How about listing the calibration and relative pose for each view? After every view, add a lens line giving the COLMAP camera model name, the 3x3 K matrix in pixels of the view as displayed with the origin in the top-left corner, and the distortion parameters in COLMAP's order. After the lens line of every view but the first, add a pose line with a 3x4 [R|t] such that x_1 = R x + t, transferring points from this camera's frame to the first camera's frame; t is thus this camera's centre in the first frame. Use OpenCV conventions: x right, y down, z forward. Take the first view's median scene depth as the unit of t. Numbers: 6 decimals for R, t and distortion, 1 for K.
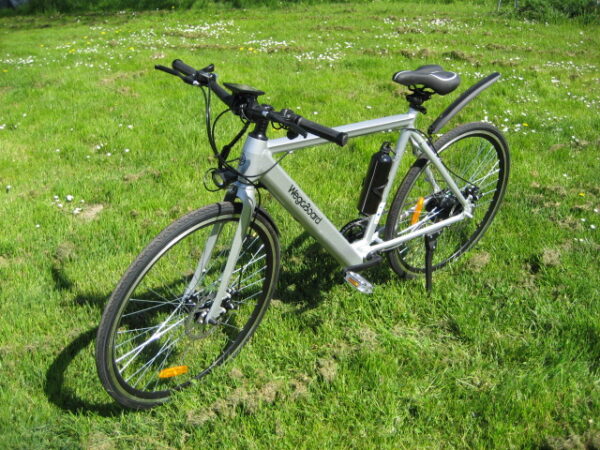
lens RADIAL K [[628.3, 0, 300.0], [0, 628.3, 225.0], [0, 0, 1]] dist [-0.148697, 0.206704]
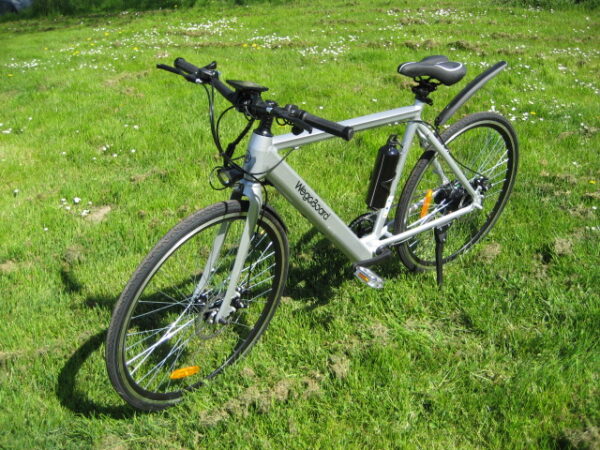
lens RADIAL K [[628.3, 0, 300.0], [0, 628.3, 225.0], [0, 0, 1]] dist [-0.148697, 0.206704]
pose [[0.999506, -0.027807, -0.014621, 0.001479], [0.027915, 0.999584, 0.007243, -0.001412], [0.014414, -0.007648, 0.999867, 0.008008]]
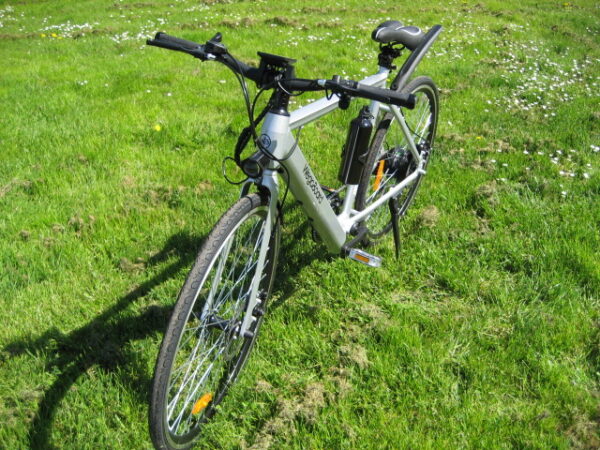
lens RADIAL K [[628.3, 0, 300.0], [0, 628.3, 225.0], [0, 0, 1]] dist [-0.148697, 0.206704]
pose [[0.926031, -0.181623, 0.330877, -0.274603], [0.169765, 0.983361, 0.064658, -0.031178], [-0.337115, -0.003704, 0.941456, 0.136475]]
